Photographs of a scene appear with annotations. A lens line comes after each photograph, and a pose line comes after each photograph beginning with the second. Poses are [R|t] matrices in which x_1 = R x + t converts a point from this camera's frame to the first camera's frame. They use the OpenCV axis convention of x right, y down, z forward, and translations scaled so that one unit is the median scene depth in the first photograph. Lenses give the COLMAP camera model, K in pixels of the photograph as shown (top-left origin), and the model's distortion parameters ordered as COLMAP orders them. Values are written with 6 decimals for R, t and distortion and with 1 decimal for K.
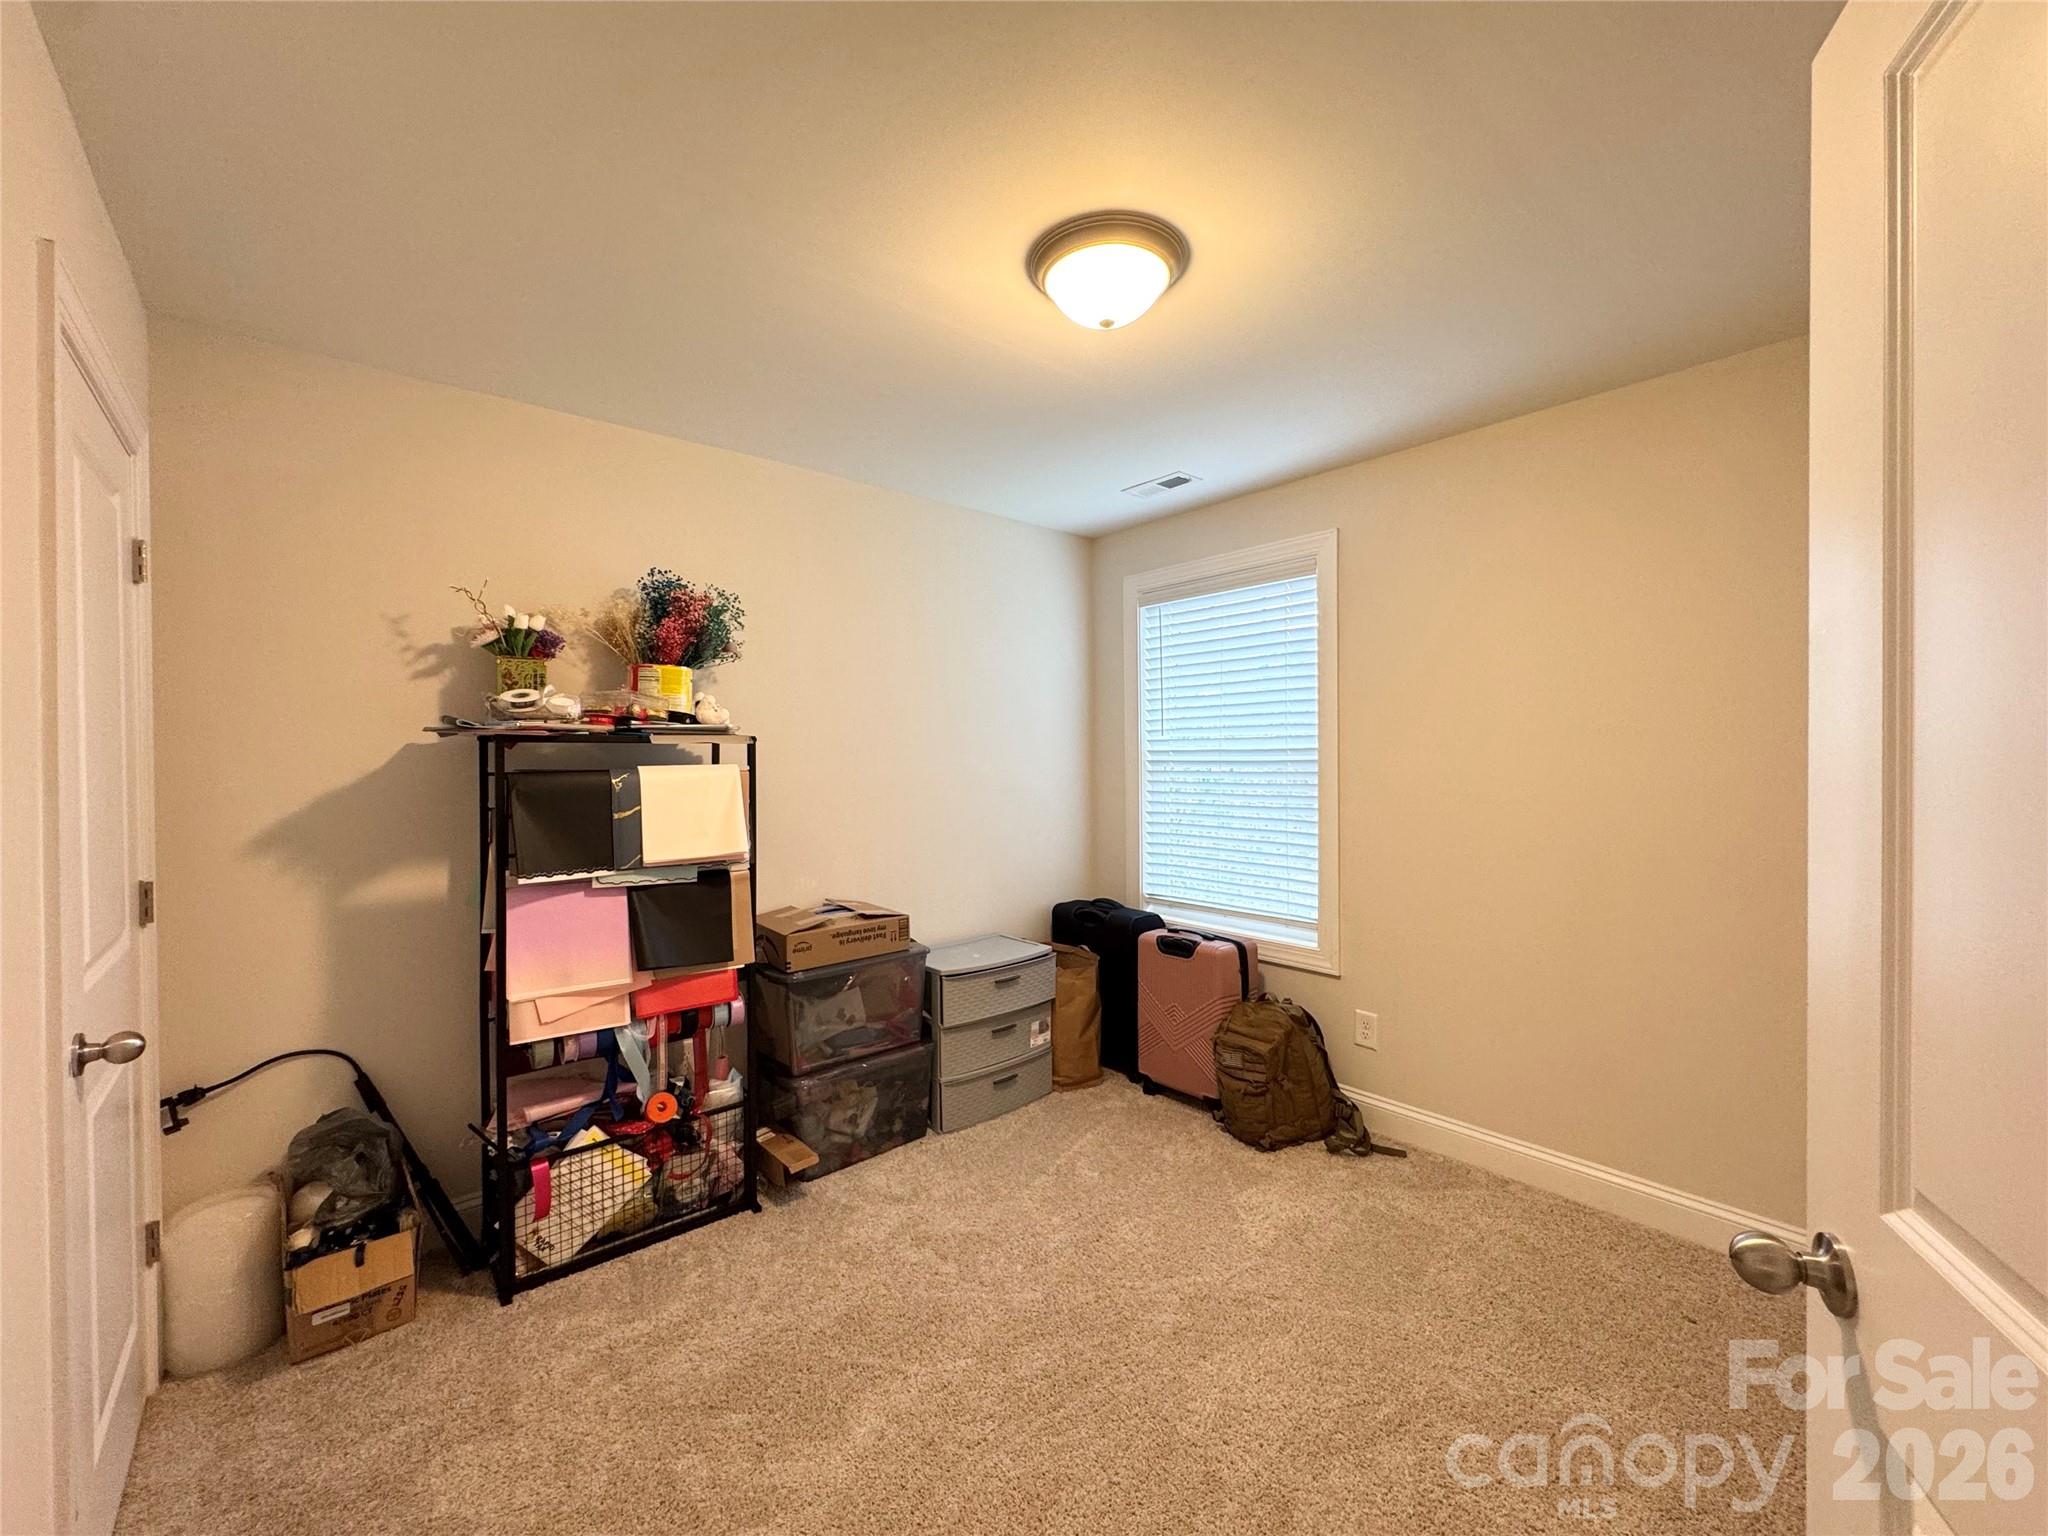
lens RADIAL K [[814.8, 0, 1020.1], [0, 814.8, 768.4], [0, 0, 1]] dist [-0.002759, 0.000303]
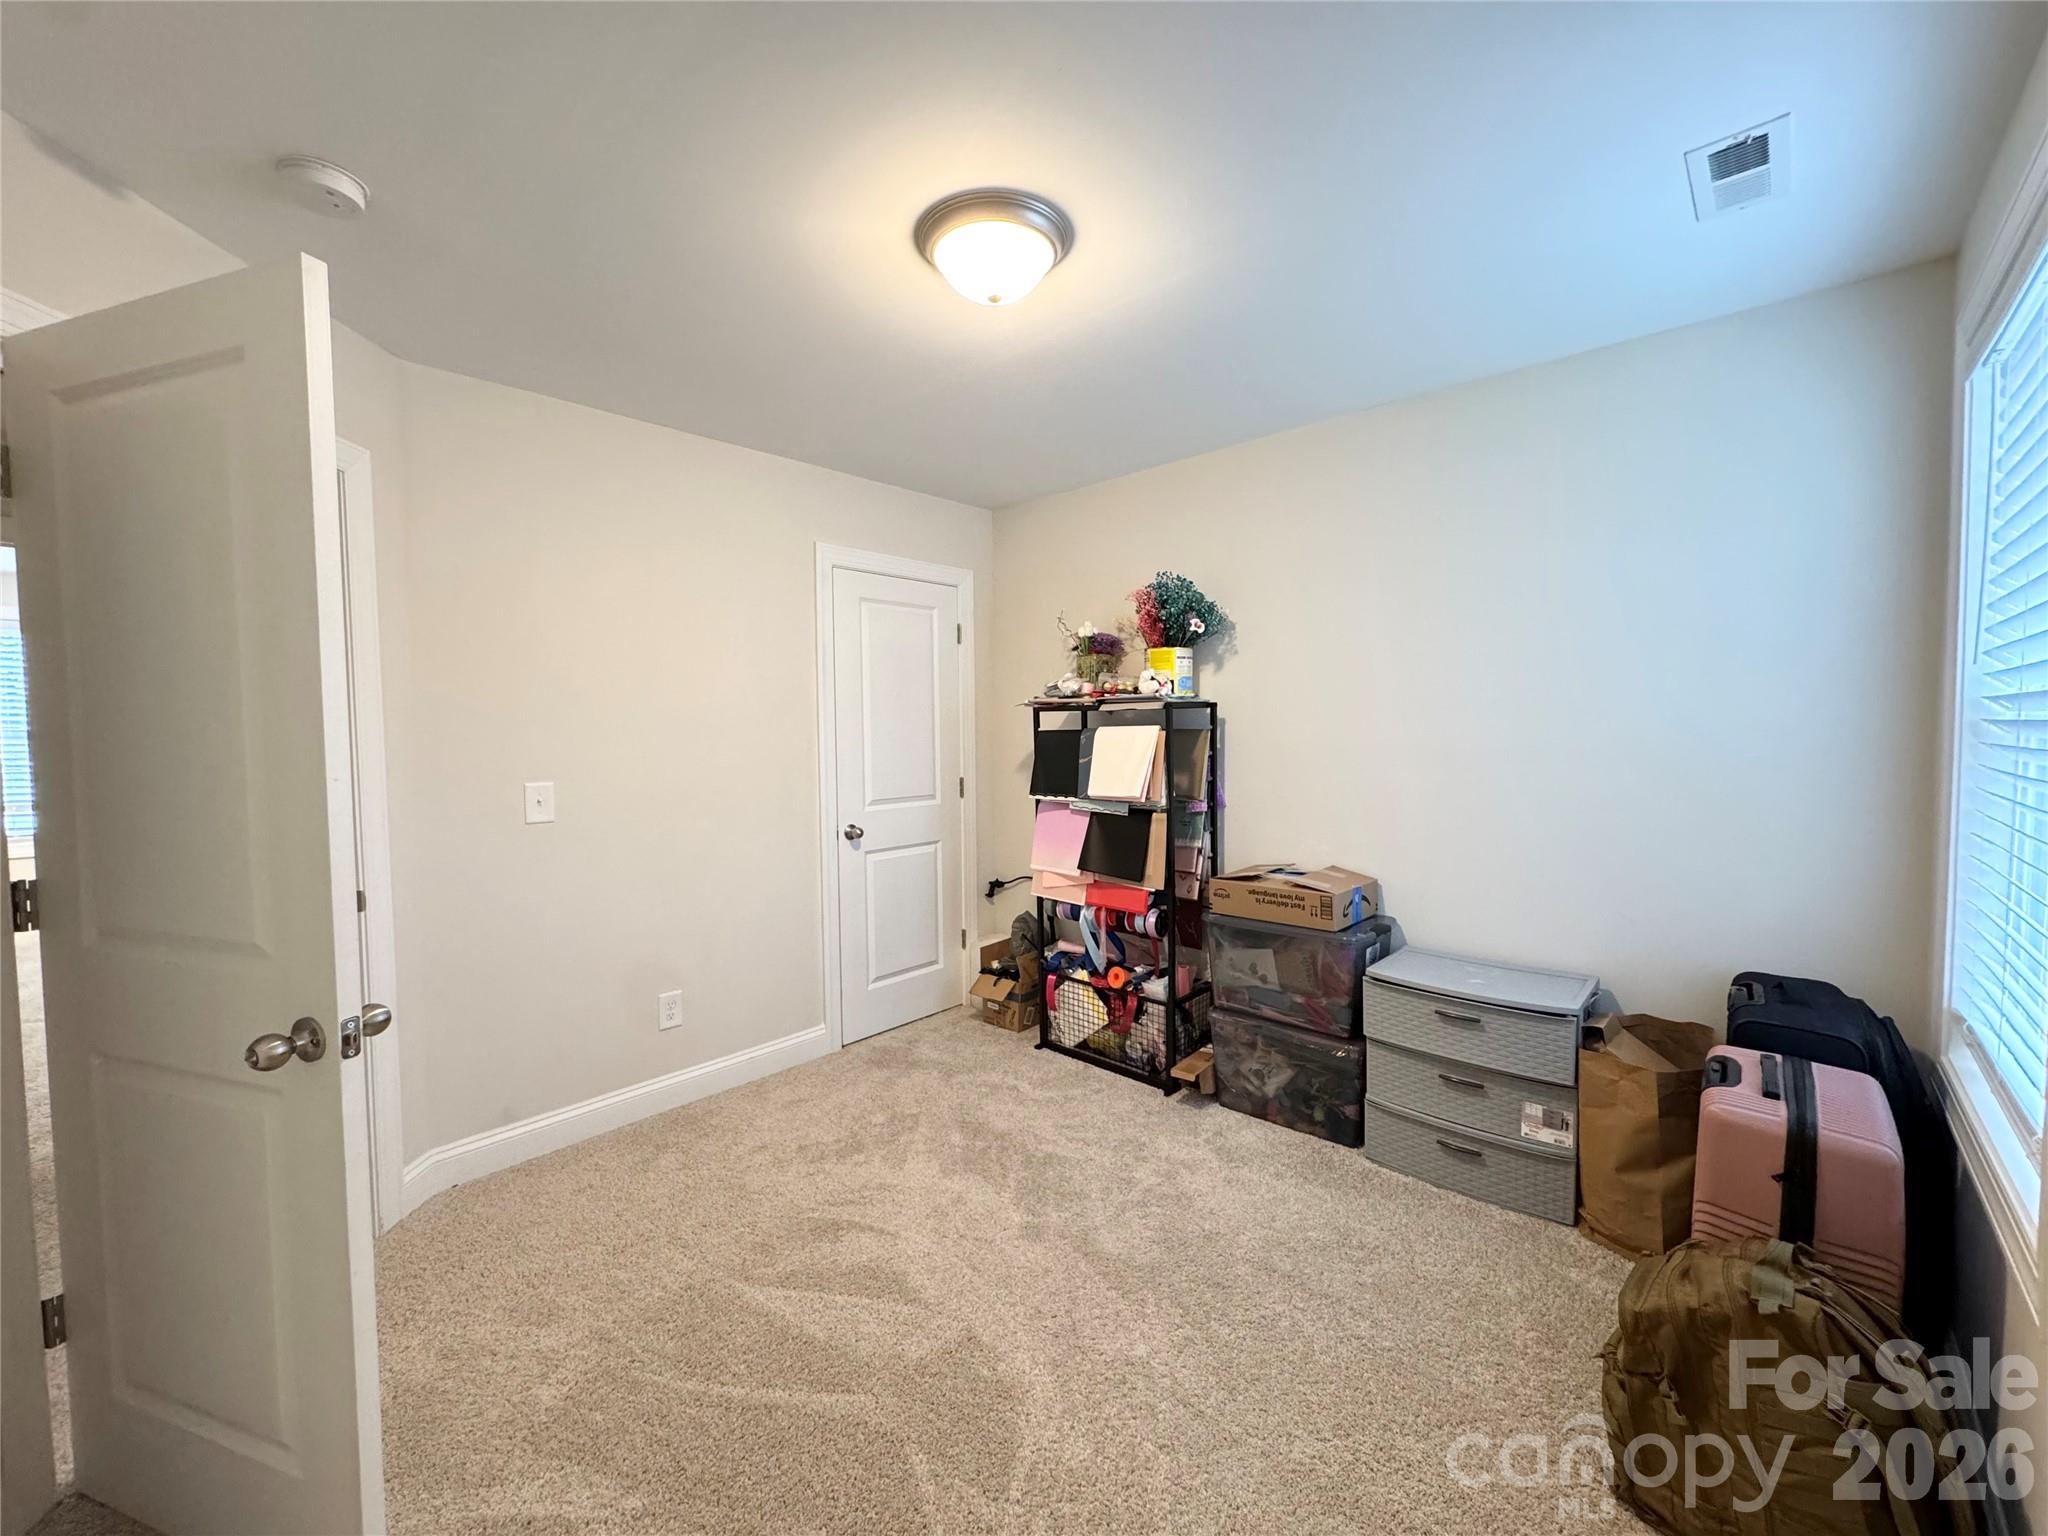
lens RADIAL K [[814.8, 0, 1020.5], [0, 814.8, 760.8], [0, 0, 1]] dist [-0.002759, 0.000303]
pose [[0.109229, 0.048069, -0.992854, 0.857955], [-0.001163, 0.998836, 0.048230, -0.011441], [0.994016, -0.004113, 0.109158, 0.673327]]
